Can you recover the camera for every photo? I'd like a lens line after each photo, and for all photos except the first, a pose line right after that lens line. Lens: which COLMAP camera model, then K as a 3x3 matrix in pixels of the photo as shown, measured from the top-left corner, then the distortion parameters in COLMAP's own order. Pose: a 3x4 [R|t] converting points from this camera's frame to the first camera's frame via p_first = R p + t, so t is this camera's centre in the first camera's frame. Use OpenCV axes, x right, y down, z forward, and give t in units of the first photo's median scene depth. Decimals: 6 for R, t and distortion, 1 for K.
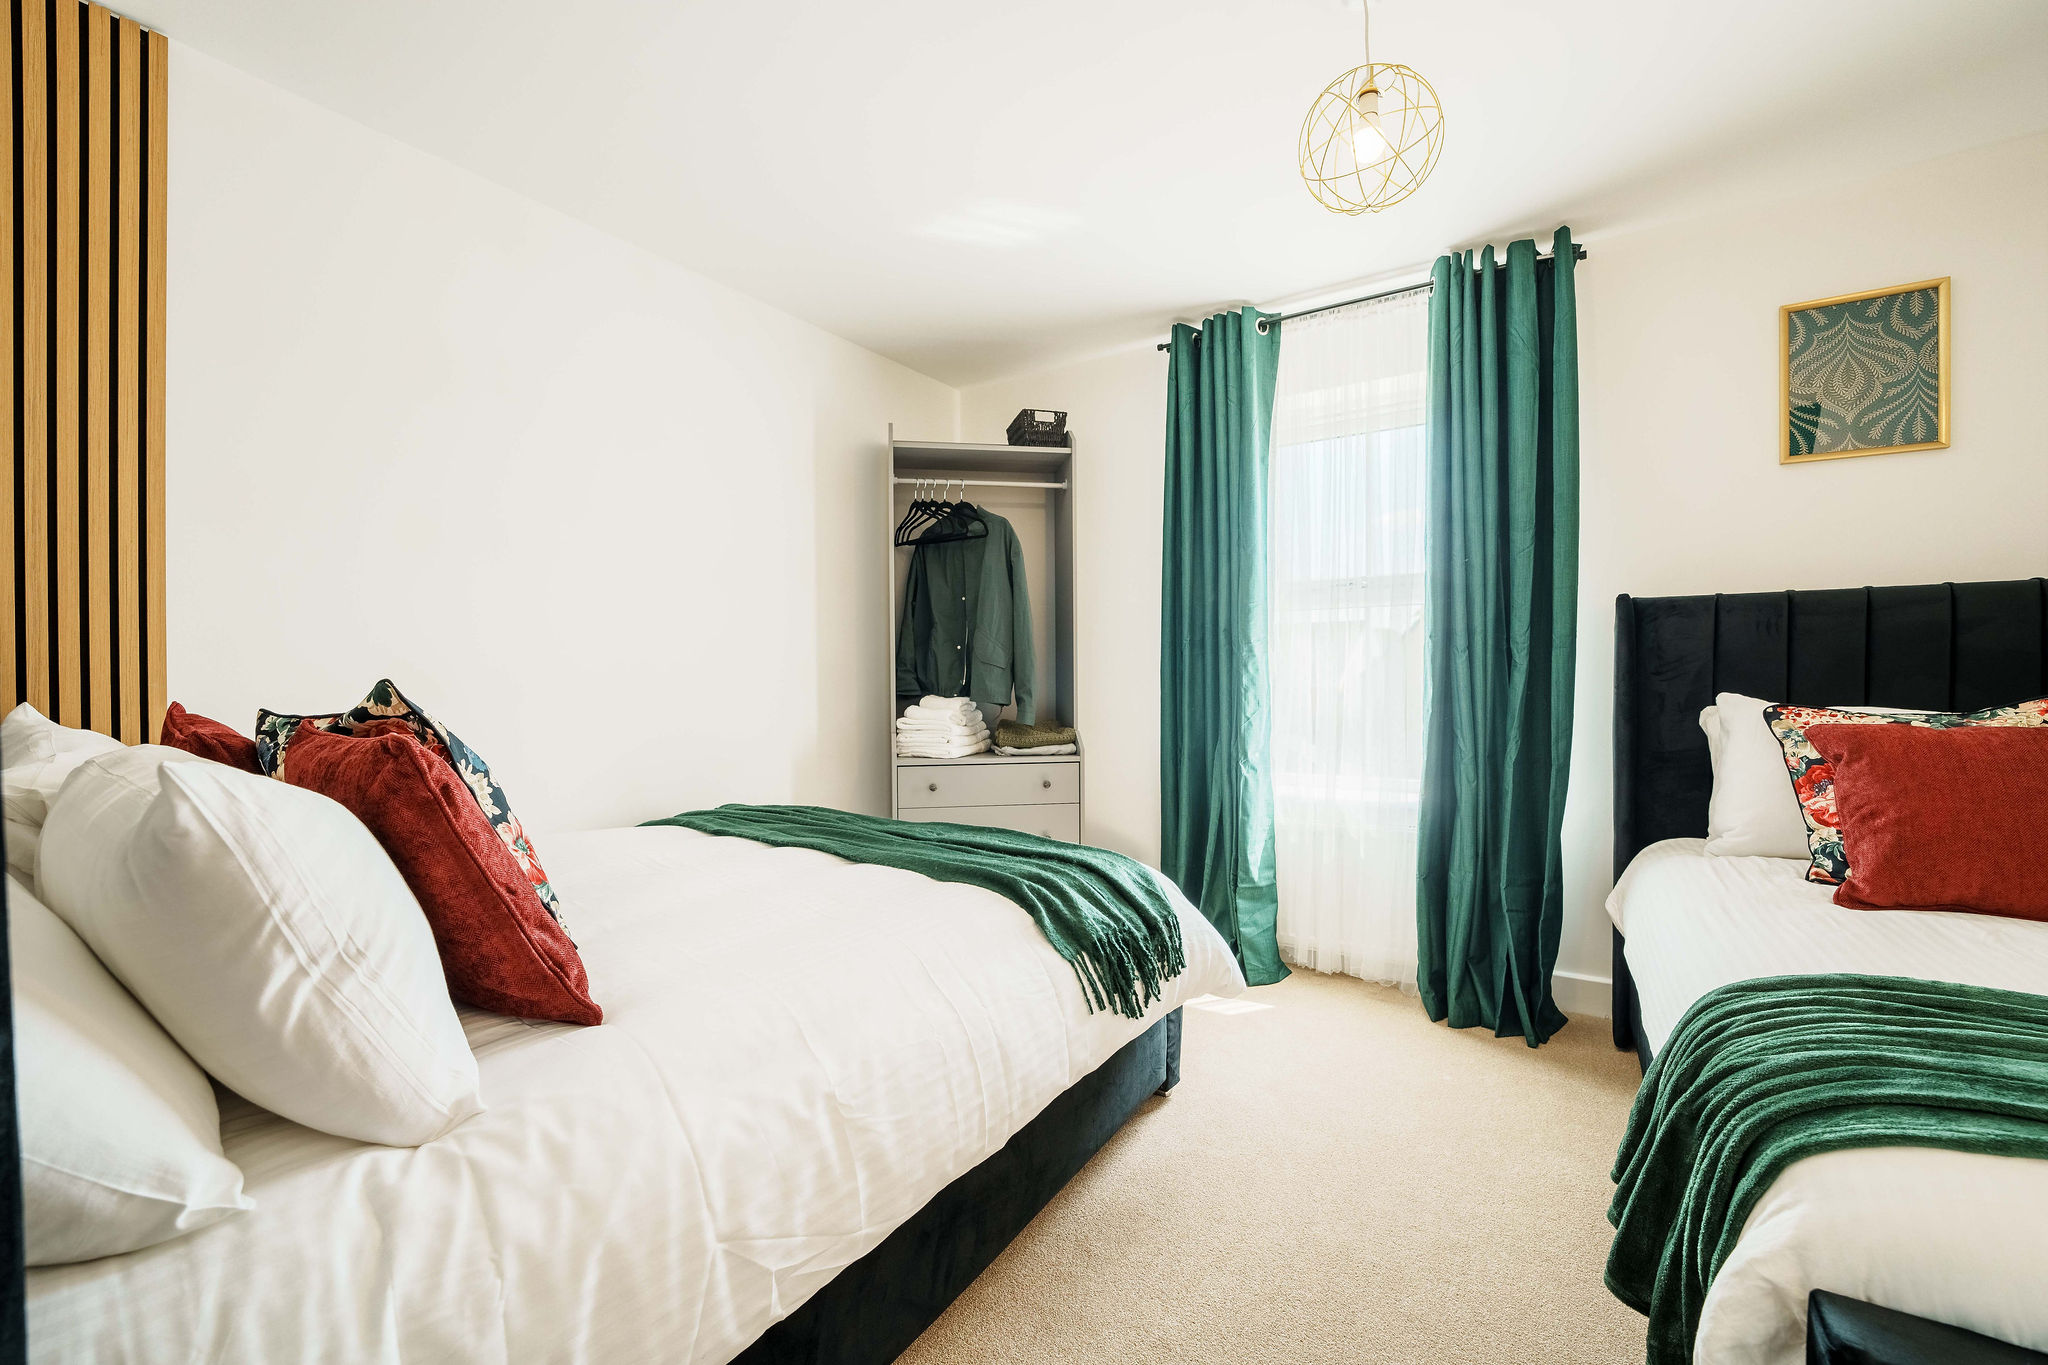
lens RADIAL K [[856.6, 0, 1030.1], [0, 856.6, 679.2], [0, 0, 1]] dist [-0.021393, 0.003077]
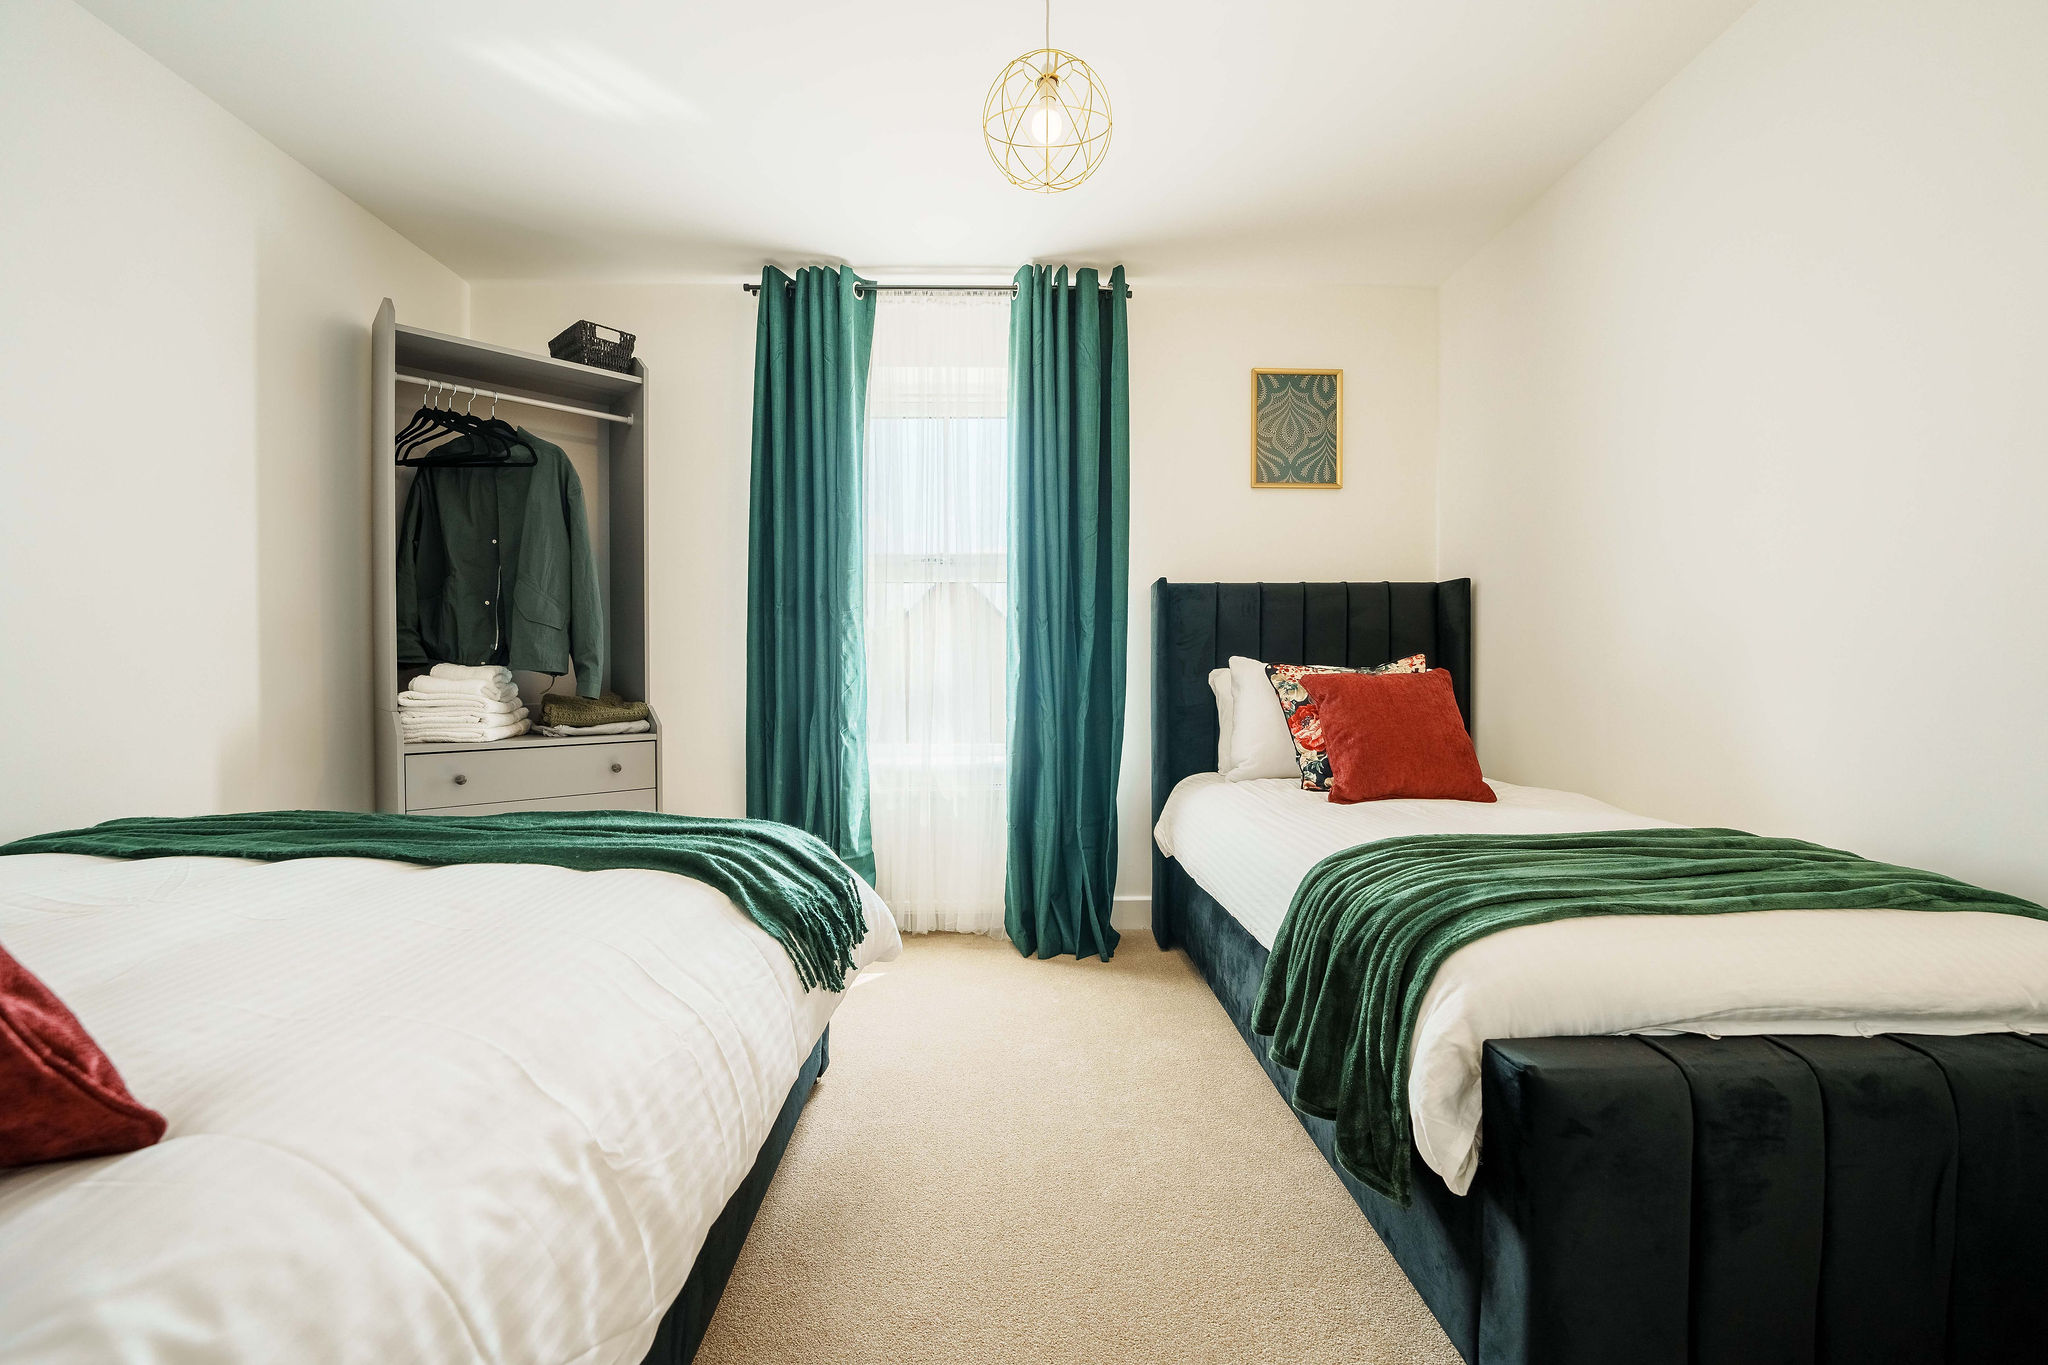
lens RADIAL K [[856.6, 0, 1030.1], [0, 856.6, 679.2], [0, 0, 1]] dist [-0.021393, 0.003077]
pose [[0.819949, -0.001163, 0.572436, -0.157771], [0.001109, 0.999999, 0.000443, 0.043519], [-0.572436, 0.000271, 0.819949, 0.092956]]
